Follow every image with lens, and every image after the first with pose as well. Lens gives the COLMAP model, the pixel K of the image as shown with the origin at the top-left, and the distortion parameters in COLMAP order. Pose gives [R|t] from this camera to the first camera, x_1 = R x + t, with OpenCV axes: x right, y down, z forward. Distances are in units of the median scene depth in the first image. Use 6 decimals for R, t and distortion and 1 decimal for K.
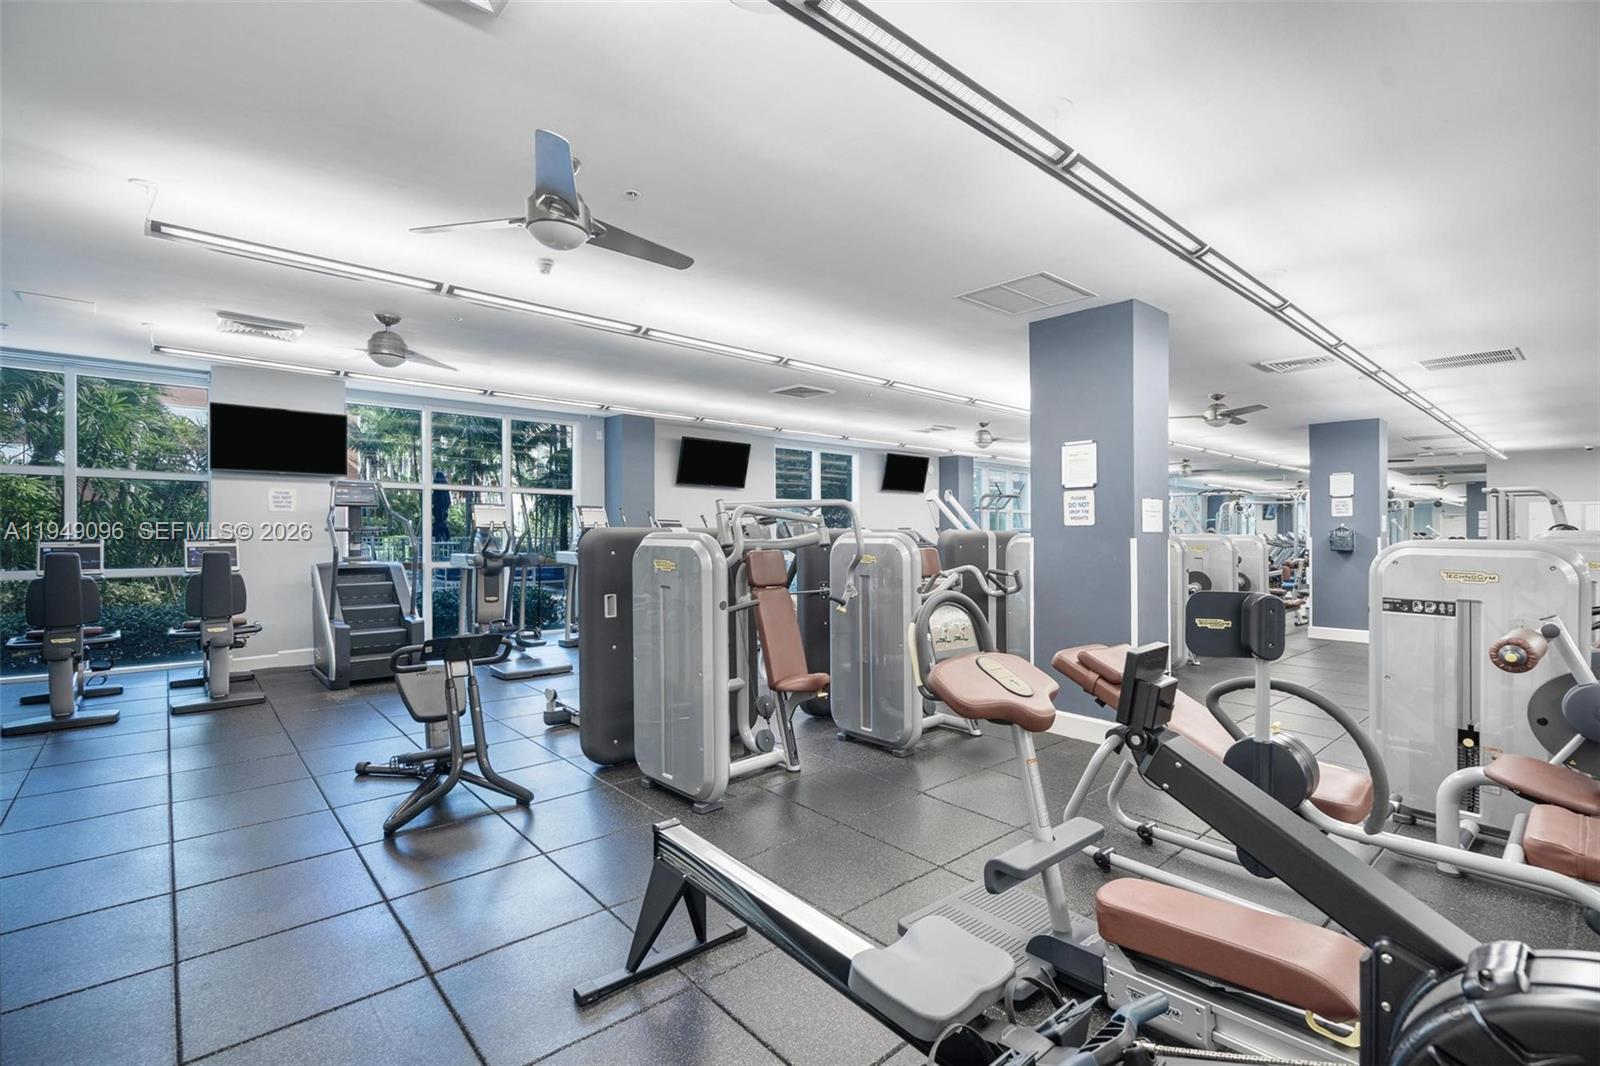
lens RADIAL K [[726.7, 0, 800.5], [0, 726.7, 529.6], [0, 0, 1]] dist [-0.000058, 0.000029]
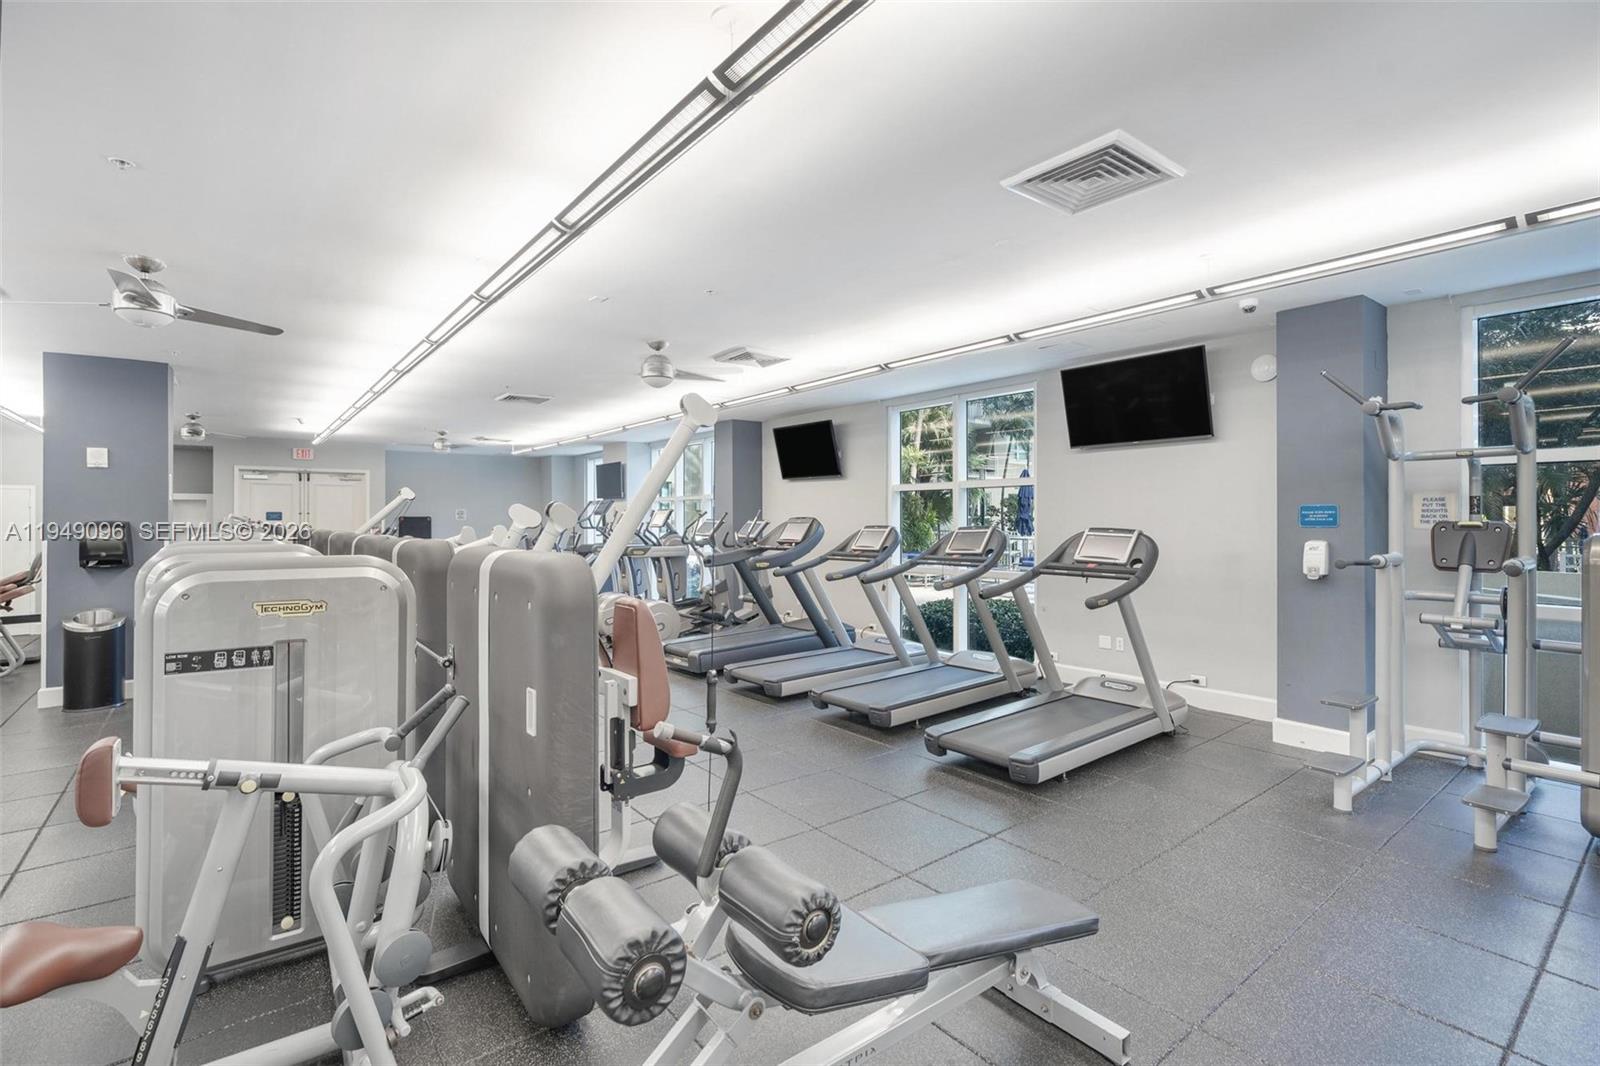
lens RADIAL K [[726.7, 0, 800.0], [0, 726.7, 526.3], [0, 0, 1]] dist [-0.000058, 0.000029]
pose [[0.056173, 0.000815, 0.998421, 0.233676], [0.005309, 0.999985, -0.001115, -0.010424], [-0.998407, 0.005363, 0.056168, 0.453786]]
